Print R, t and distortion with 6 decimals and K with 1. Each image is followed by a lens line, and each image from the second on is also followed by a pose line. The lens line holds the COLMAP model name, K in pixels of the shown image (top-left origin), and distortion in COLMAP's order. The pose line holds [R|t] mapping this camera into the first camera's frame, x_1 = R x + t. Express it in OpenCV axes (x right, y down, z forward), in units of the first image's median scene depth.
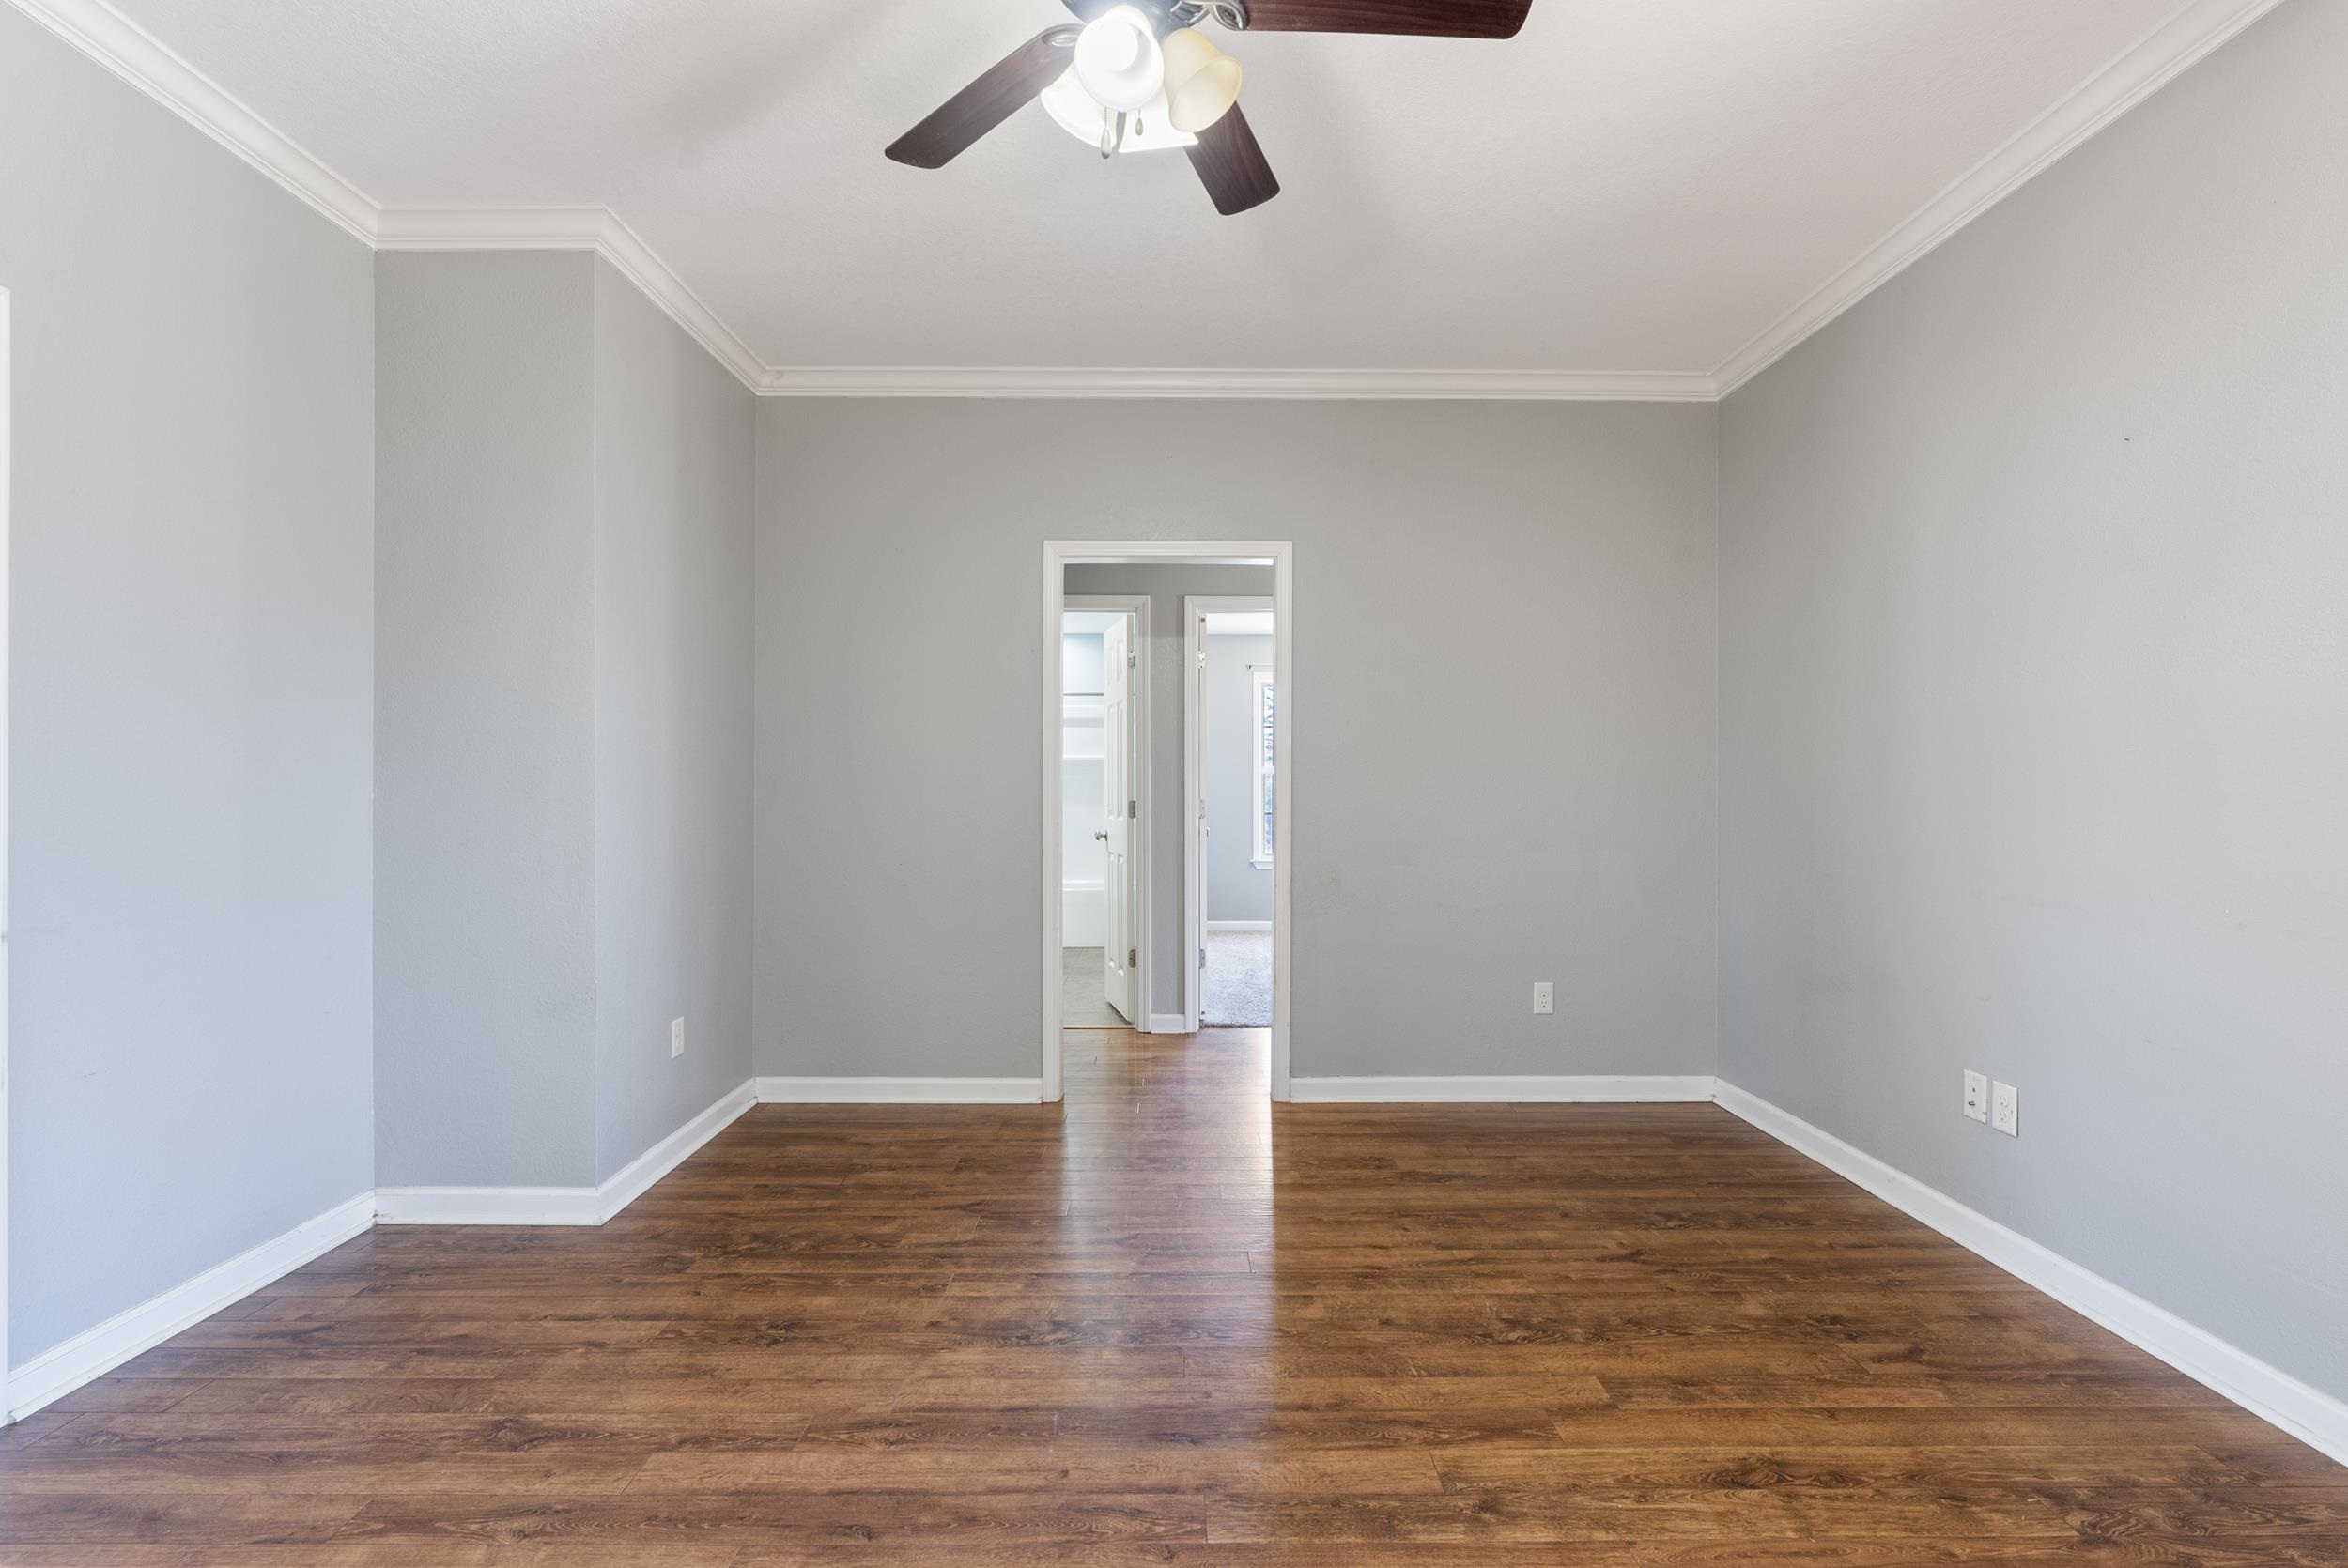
lens RADIAL K [[1032.9, 0, 1172.8], [0, 1032.9, 778.7], [0, 0, 1]] dist [-0.007087, 0.001191]
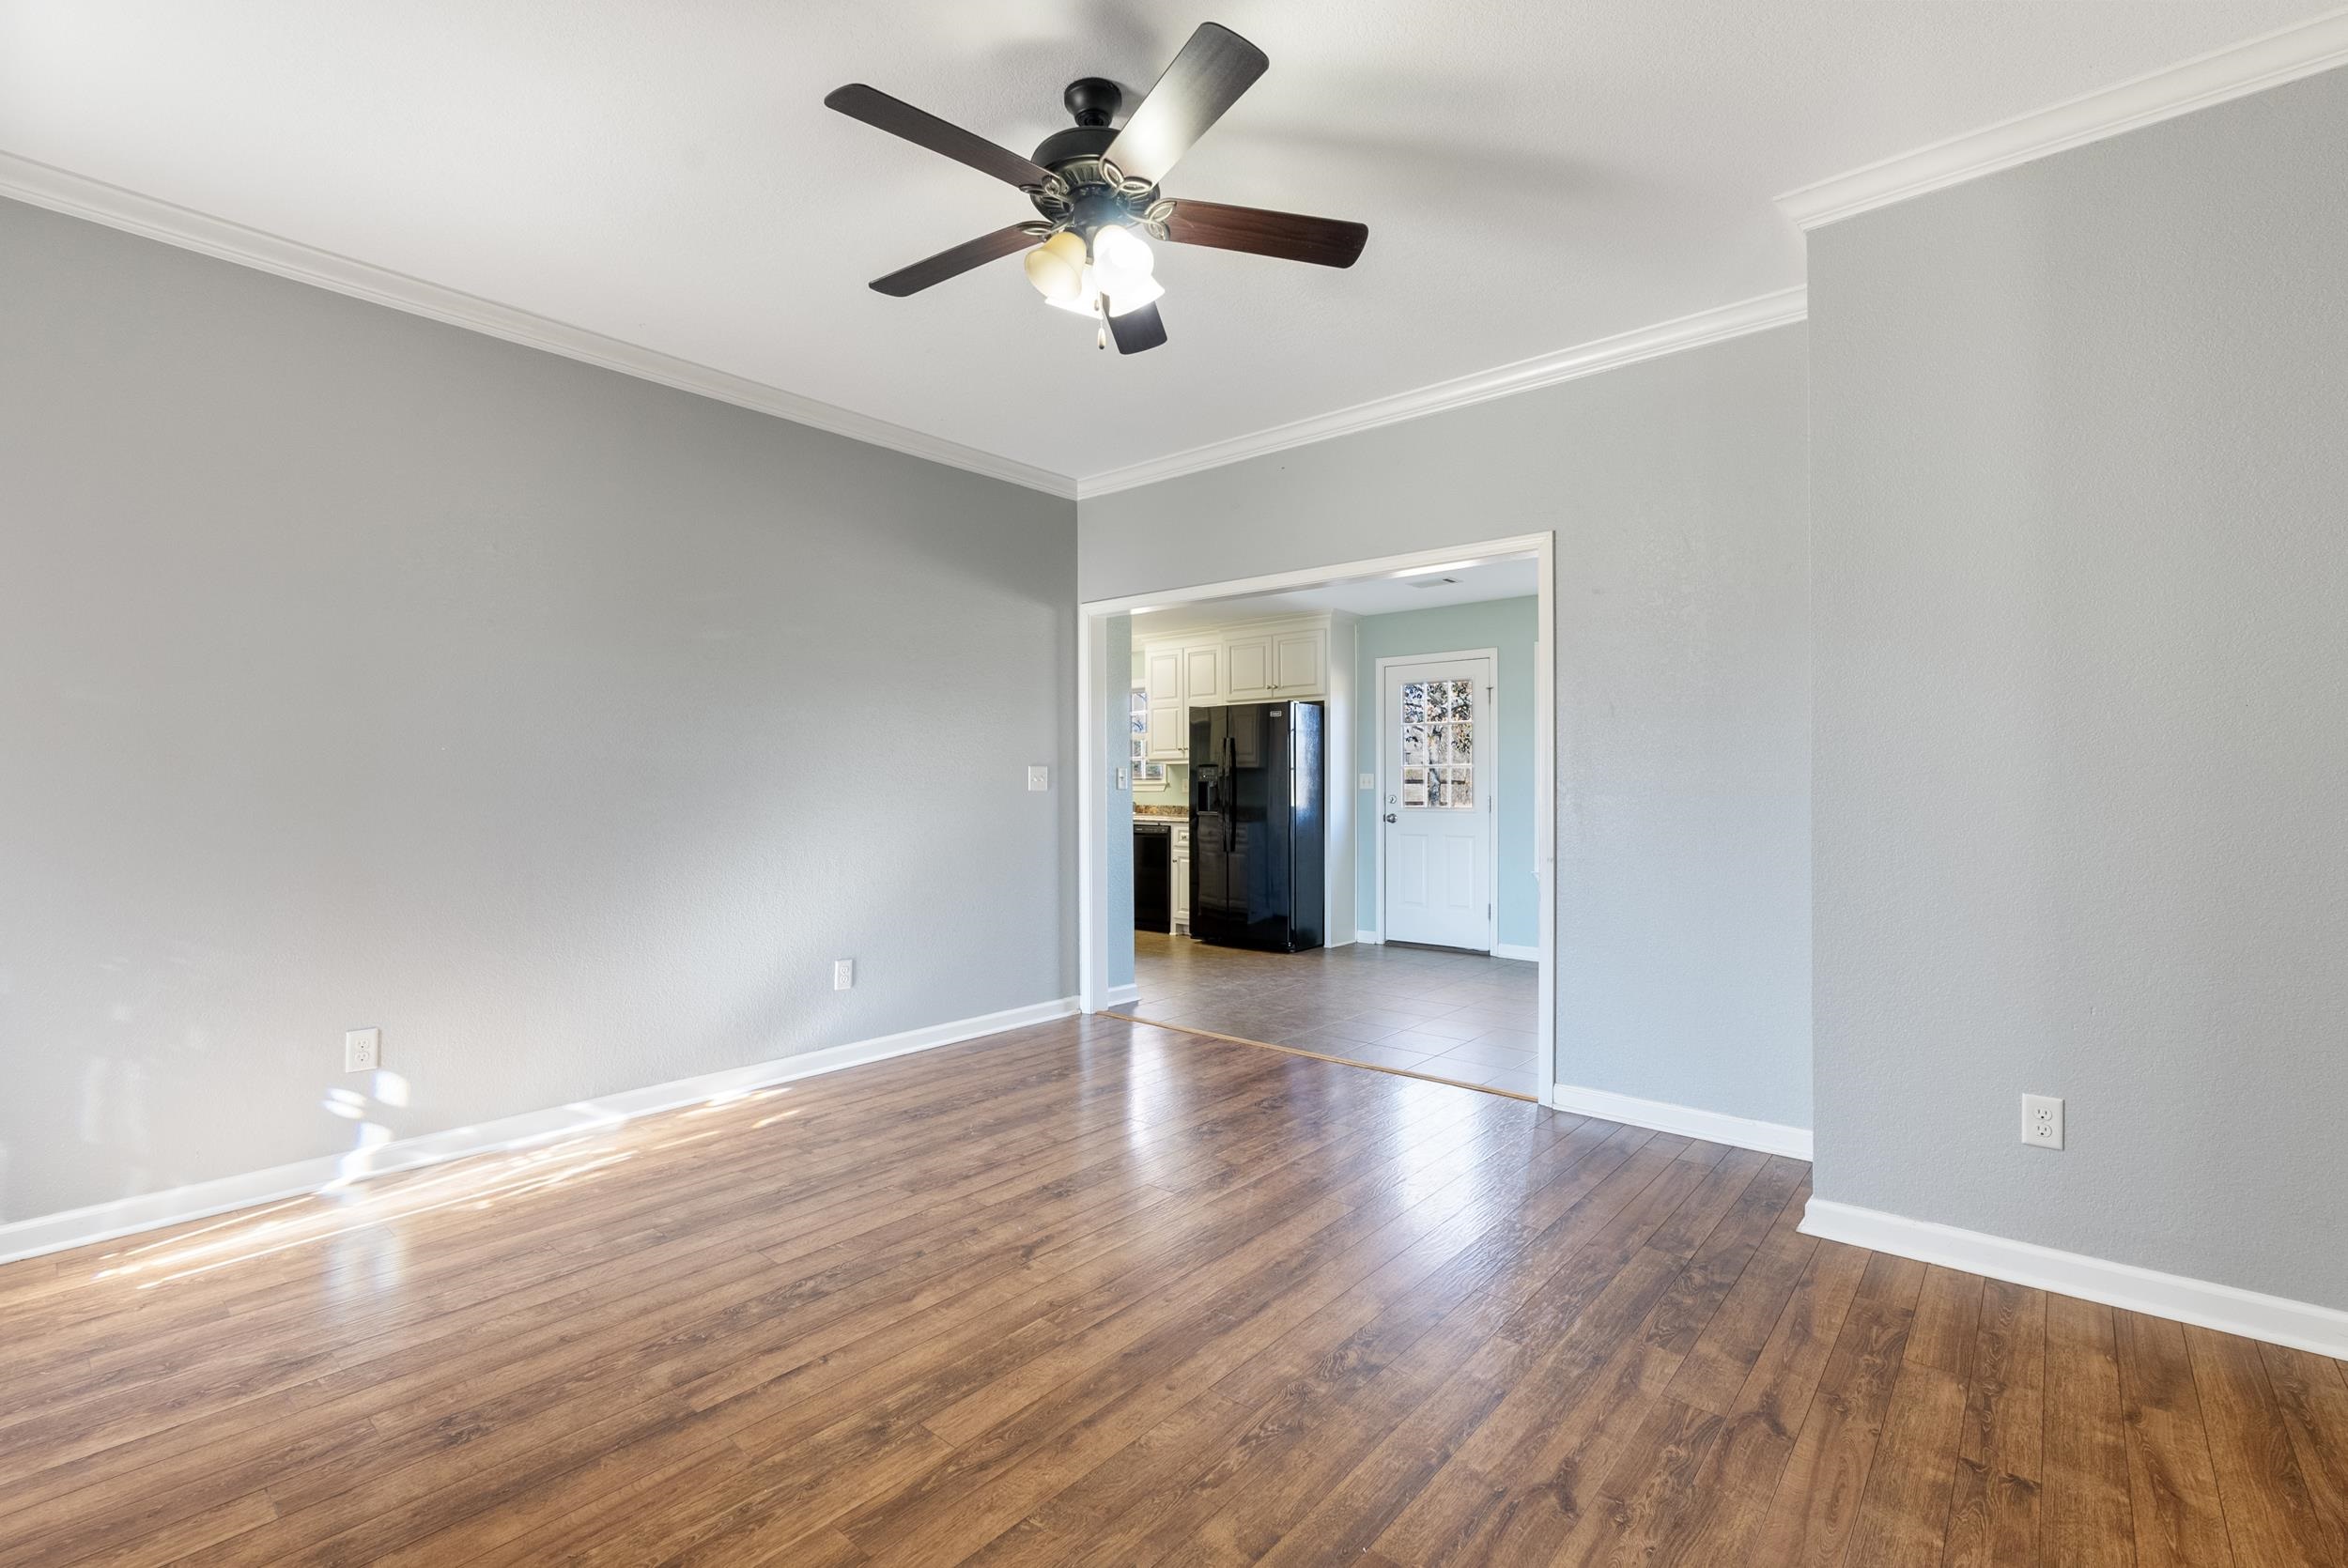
lens RADIAL K [[1032.9, 0, 1179.1], [0, 1032.9, 784.8], [0, 0, 1]] dist [-0.007087, 0.001191]
pose [[-0.650995, -0.000321, -0.759082, 0.664004], [0.008276, 0.999937, -0.007520, 0.014570], [0.759037, -0.011177, -0.650951, 1.397697]]
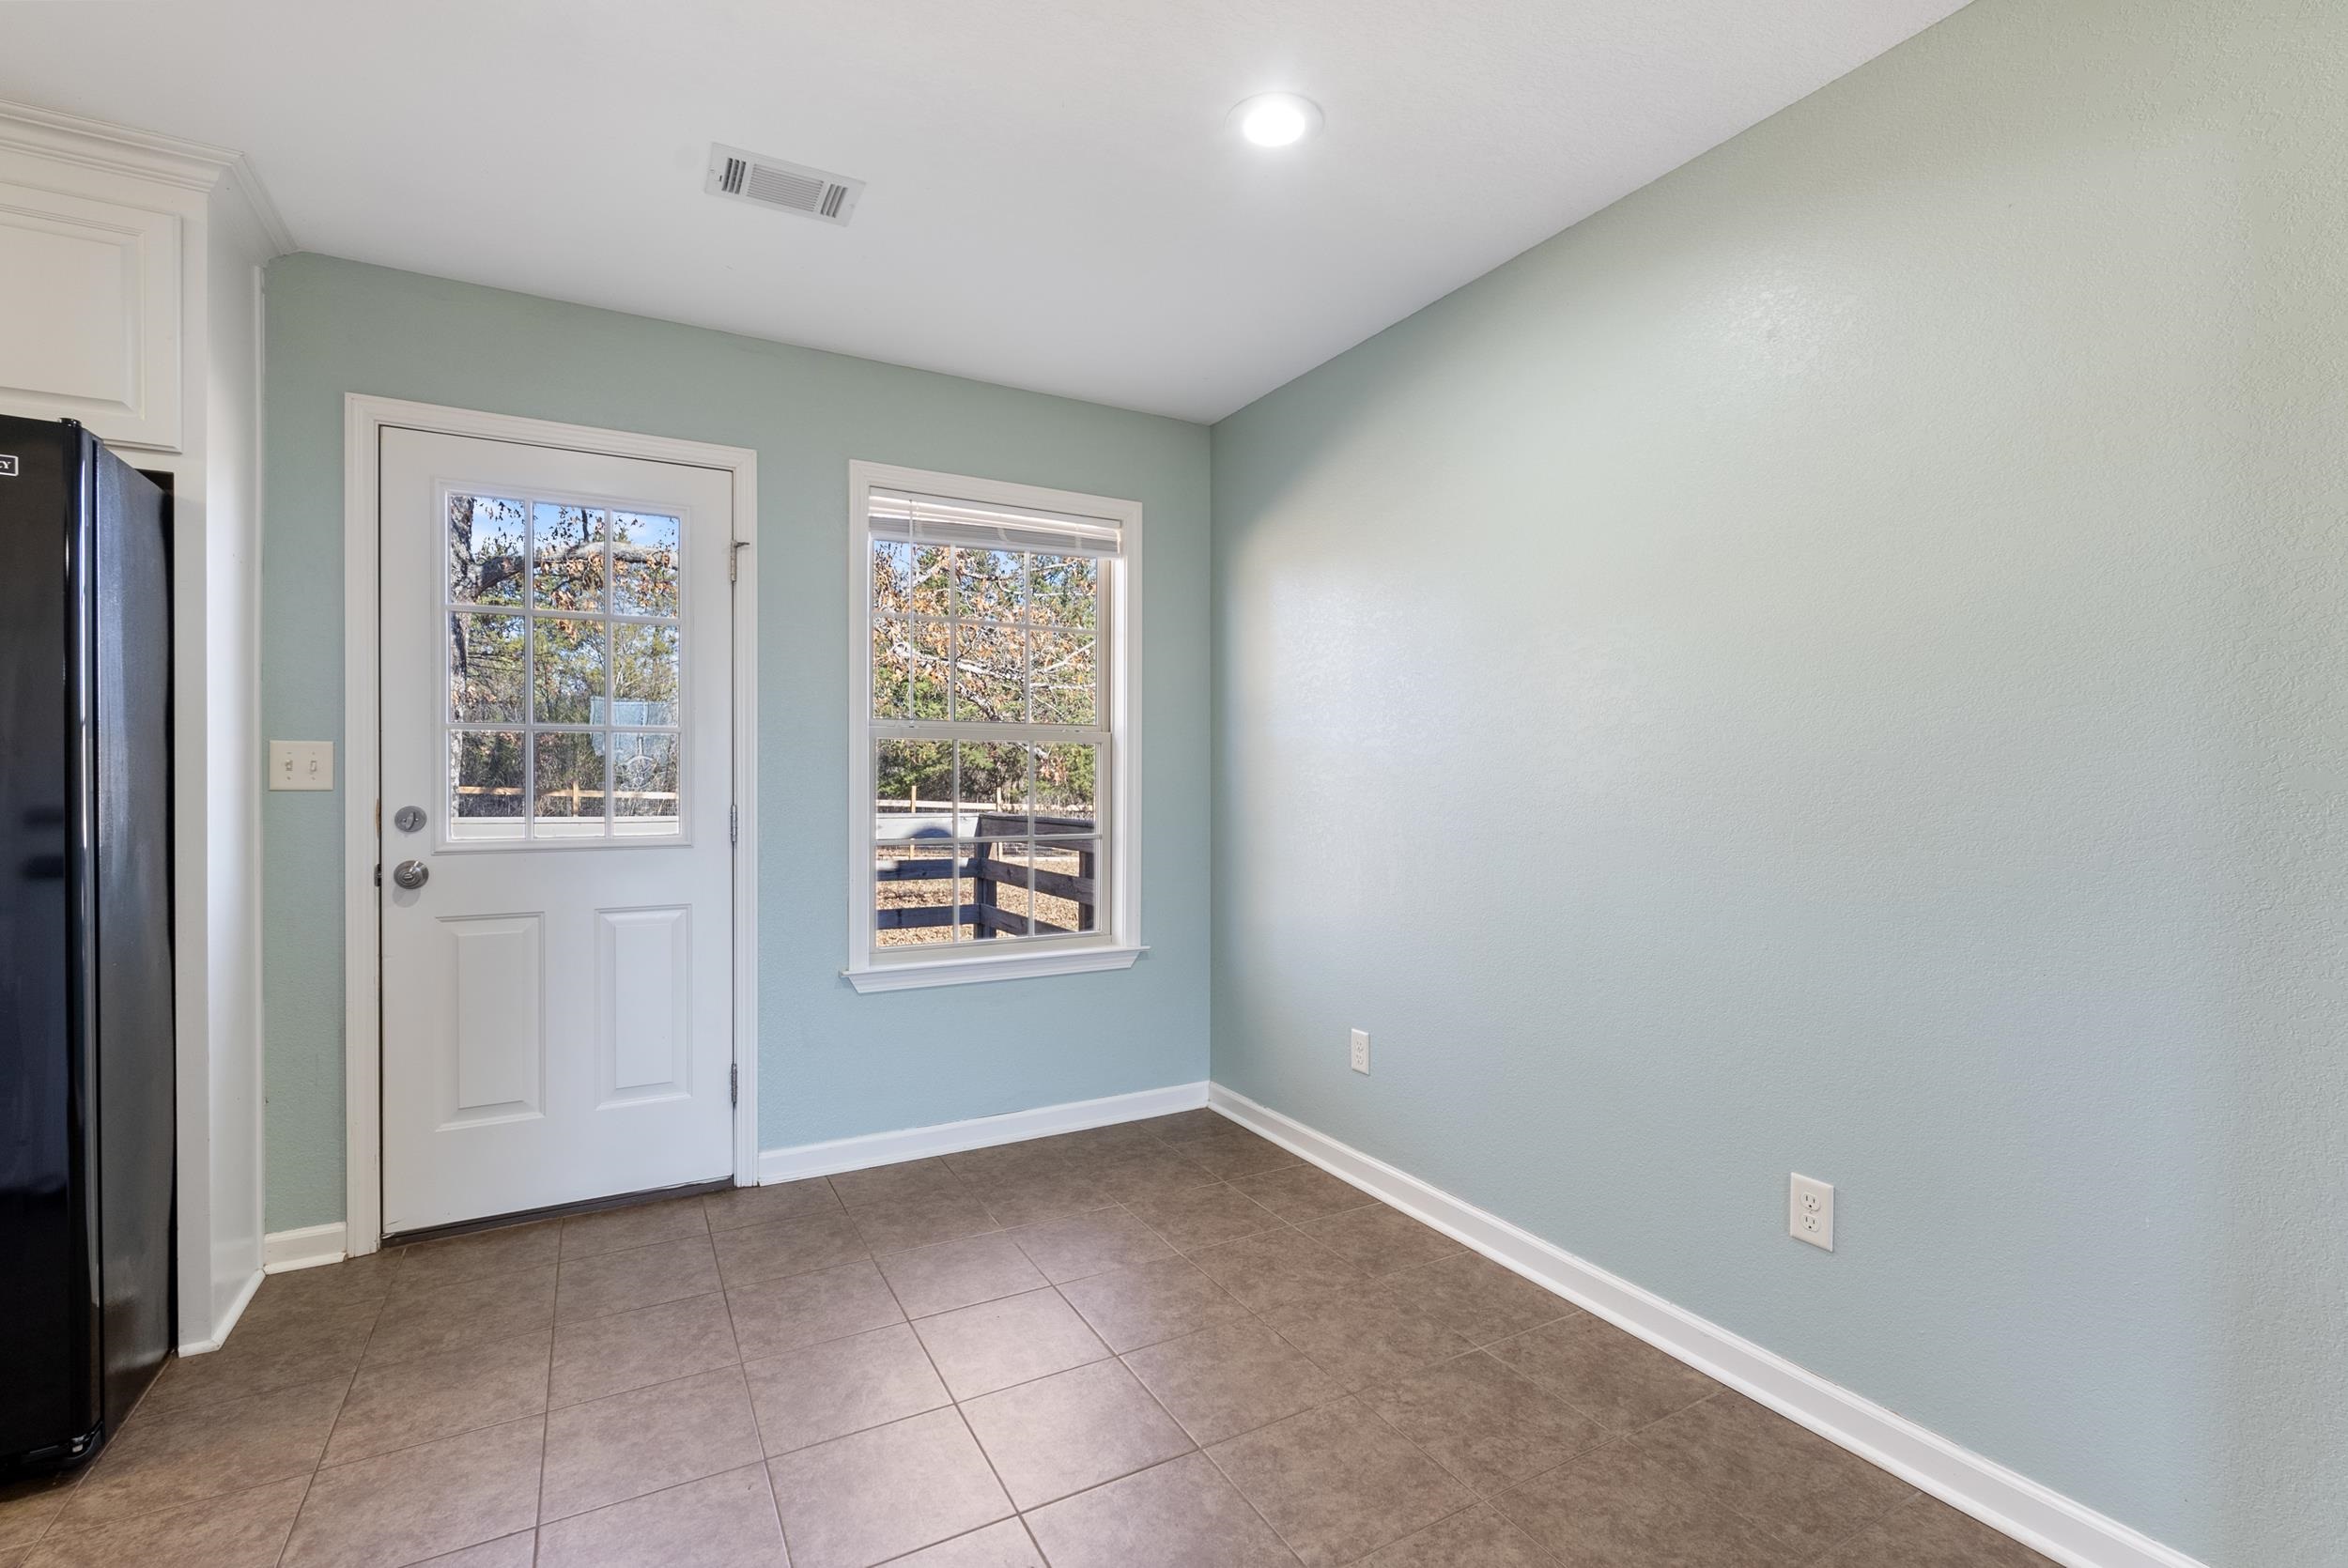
lens RADIAL K [[1032.9, 0, 1179.5], [0, 1032.9, 790.6], [0, 0, 1]] dist [-0.007087, 0.001191]
pose [[0.483548, 0.010968, -0.875249, -0.847800], [0.005776, 0.999860, 0.015720, -0.002015], [0.875299, -0.012657, 0.483417, 0.002906]]
